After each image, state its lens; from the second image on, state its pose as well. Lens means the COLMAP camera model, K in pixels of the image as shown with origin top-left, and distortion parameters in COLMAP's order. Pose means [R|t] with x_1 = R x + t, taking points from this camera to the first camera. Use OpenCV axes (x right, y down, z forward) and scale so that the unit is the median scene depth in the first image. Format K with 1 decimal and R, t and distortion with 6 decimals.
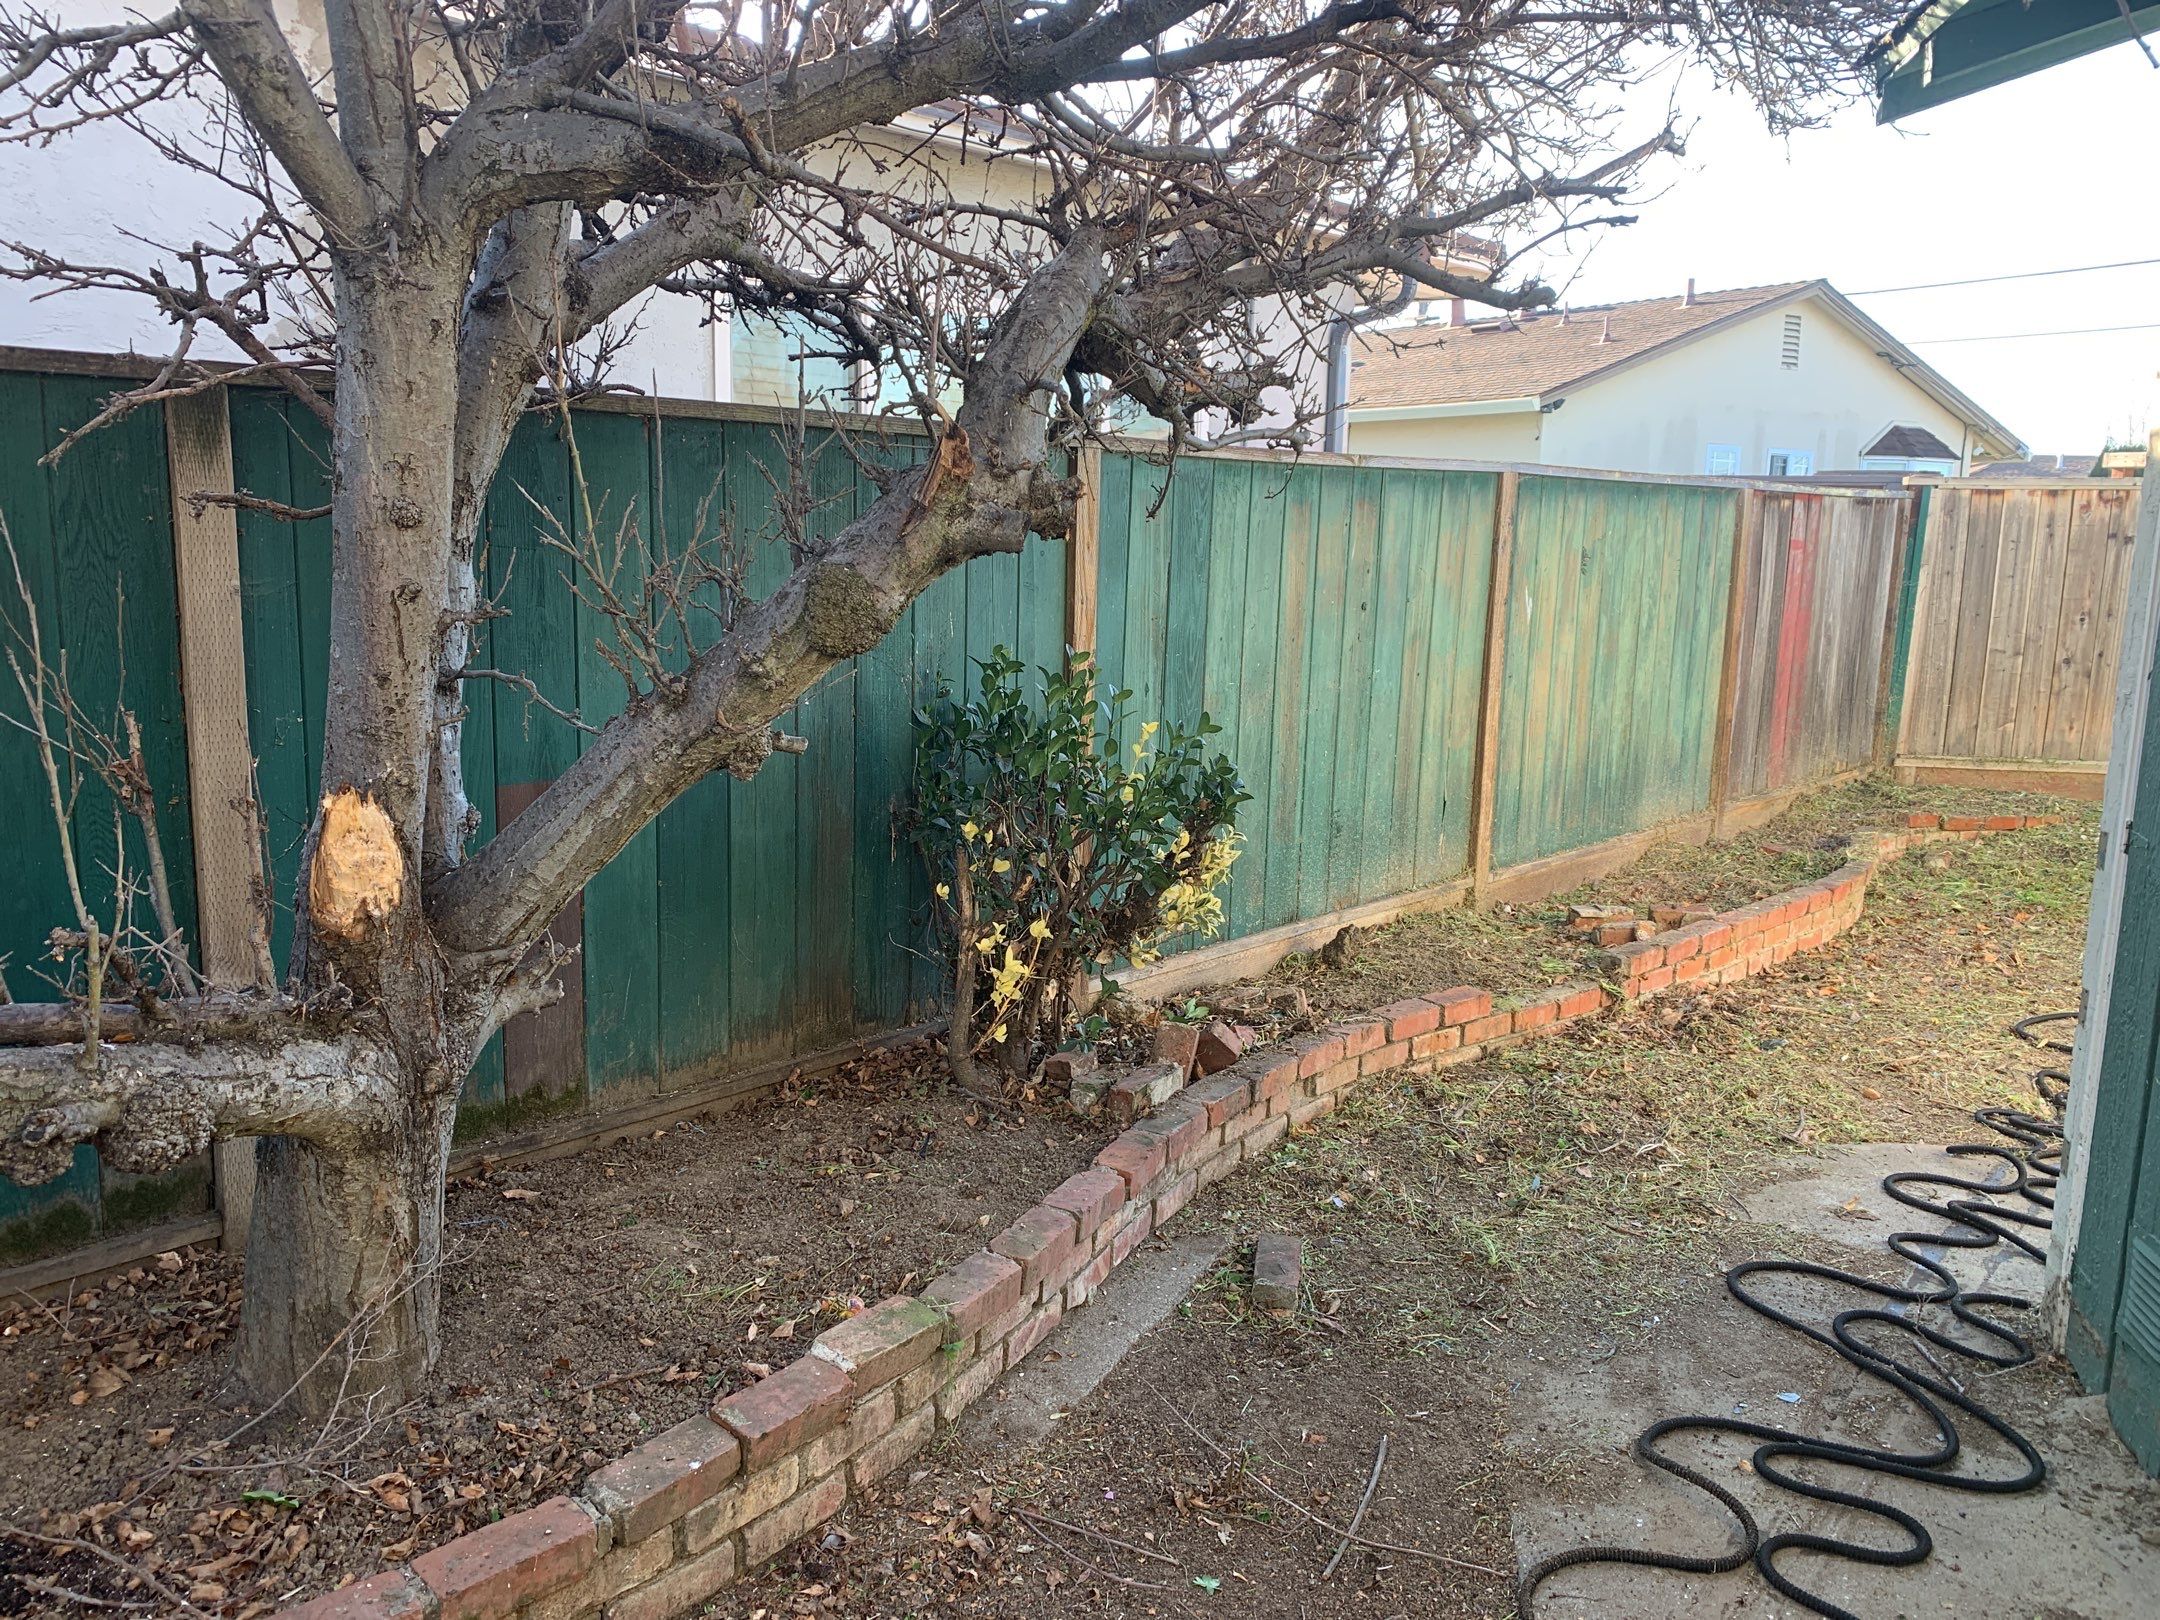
lens RADIAL K [[1677.4, 0, 1094.2], [0, 1677.4, 809.6], [0, 0, 1]] dist [0.011491, 0.009079]
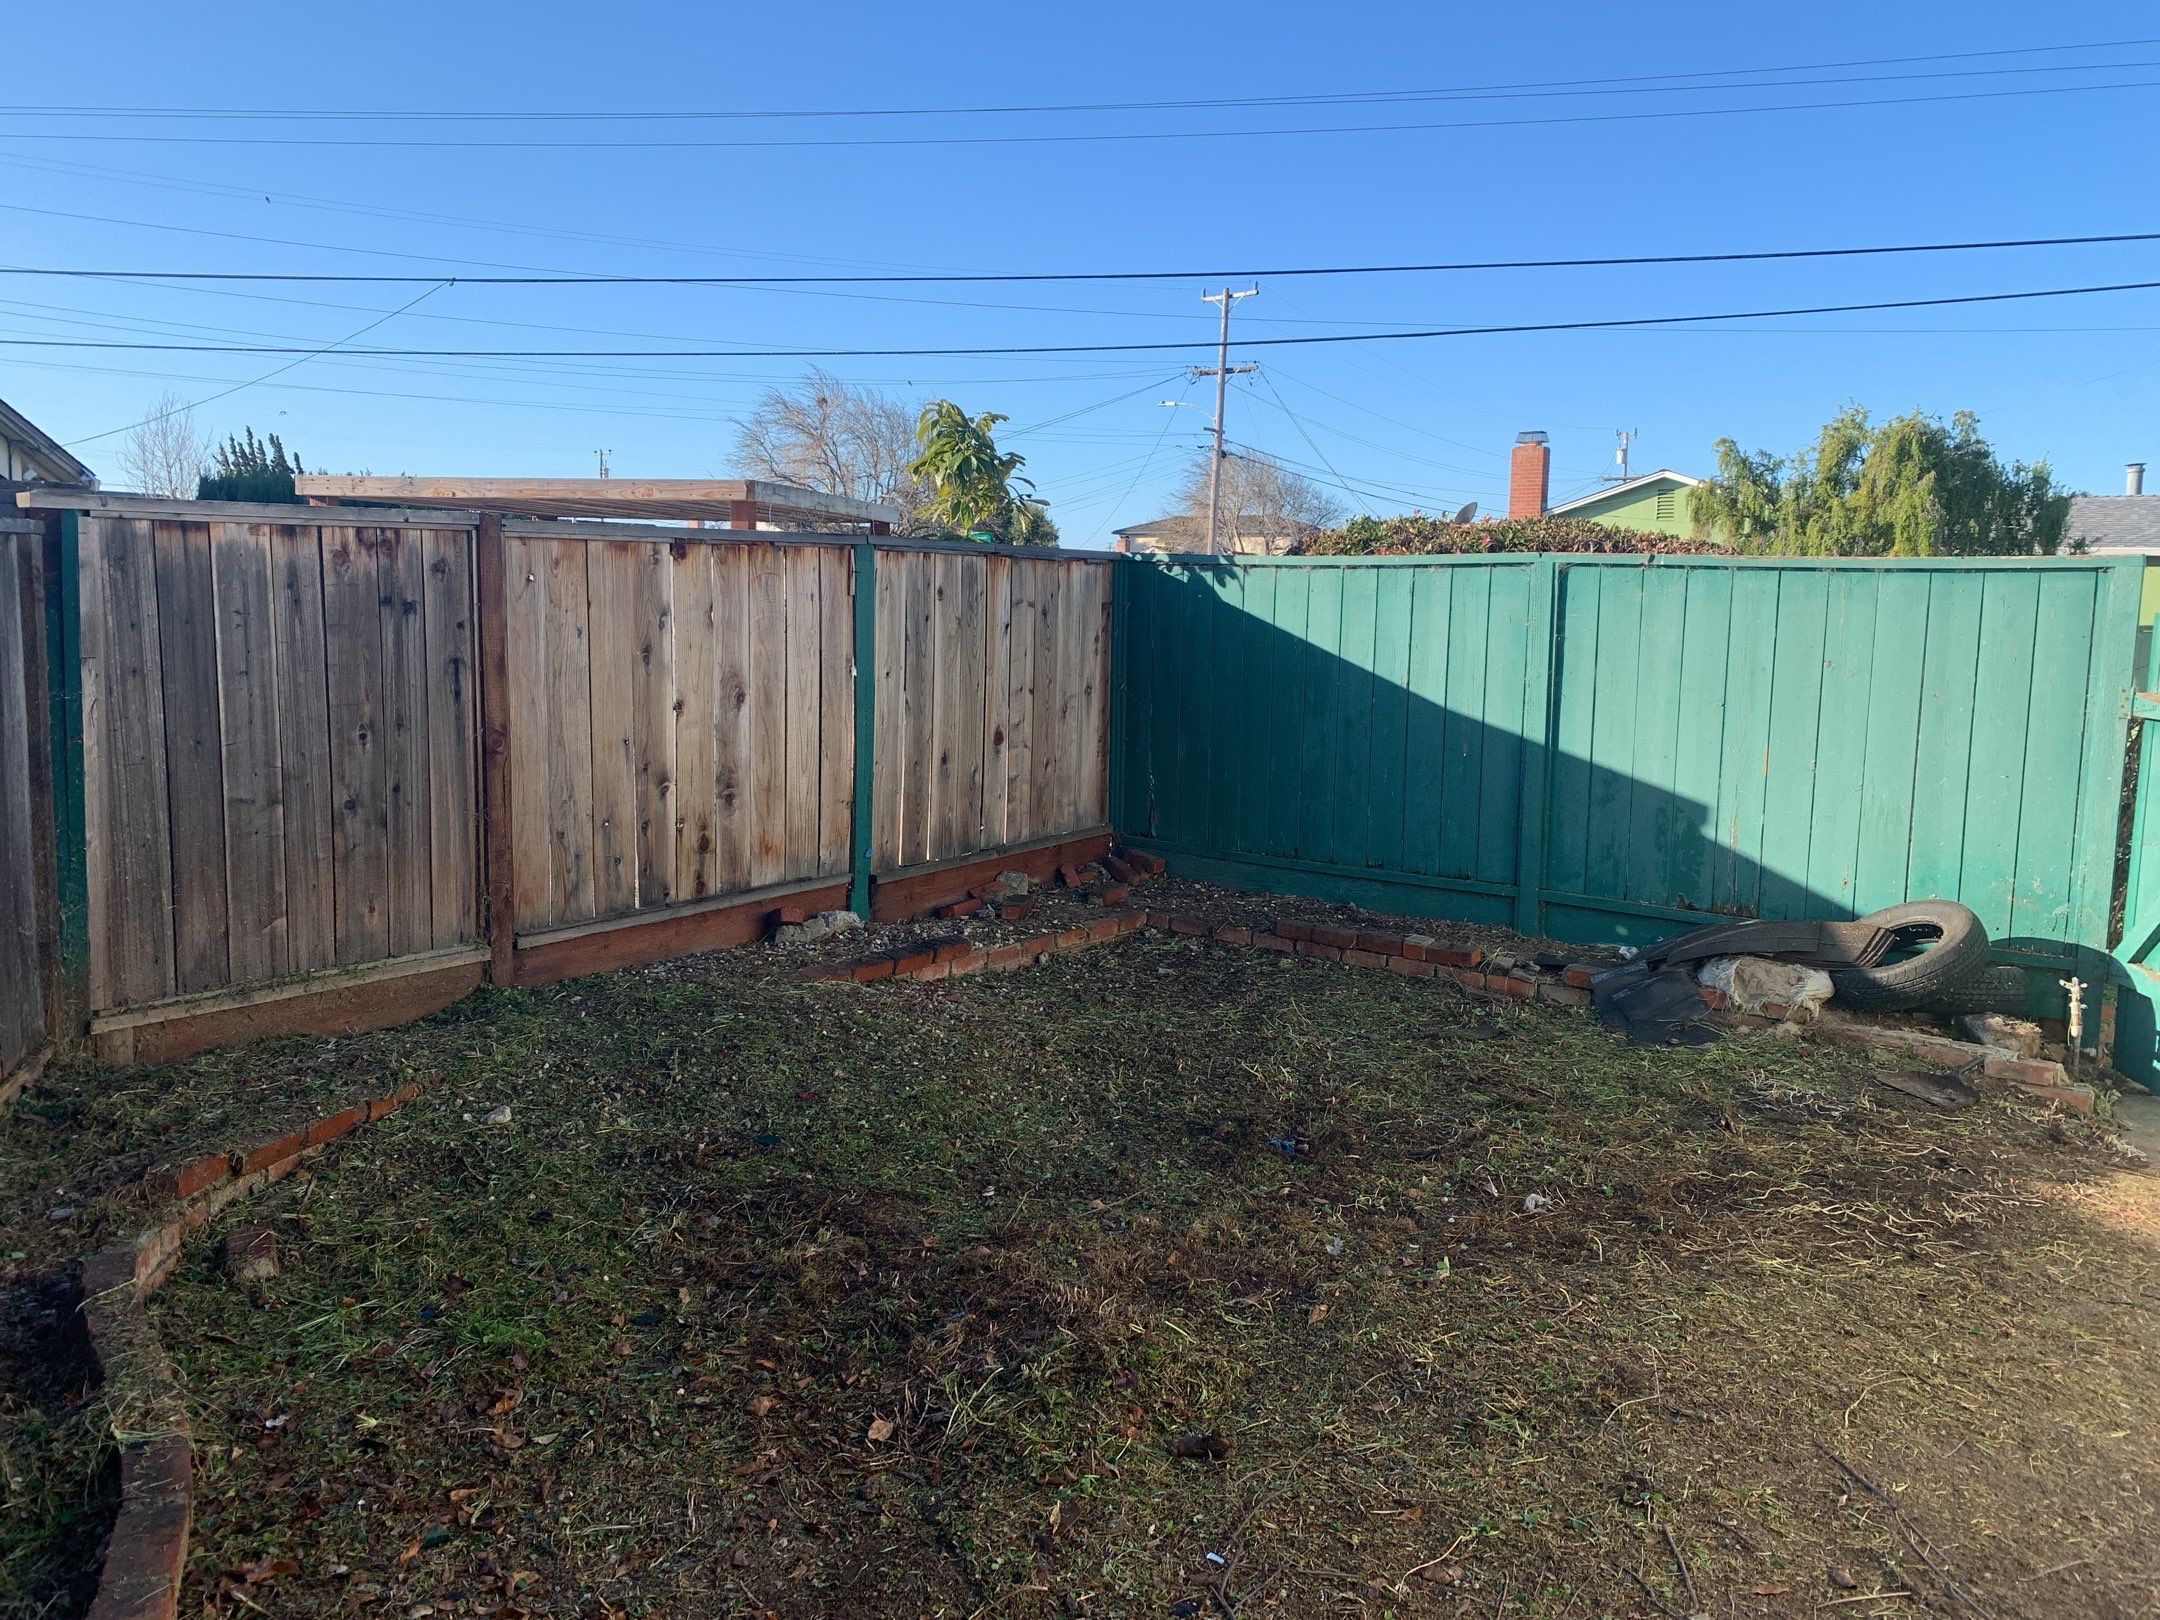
lens RADIAL K [[1677.4, 0, 1092.5], [0, 1677.4, 797.4], [0, 0, 1]] dist [0.011491, 0.009079]
pose [[0.496124, -0.117461, 0.860270, 0.187152], [0.143105, 0.988319, 0.052415, -0.084717], [-0.856377, 0.097105, 0.507138, 0.462553]]
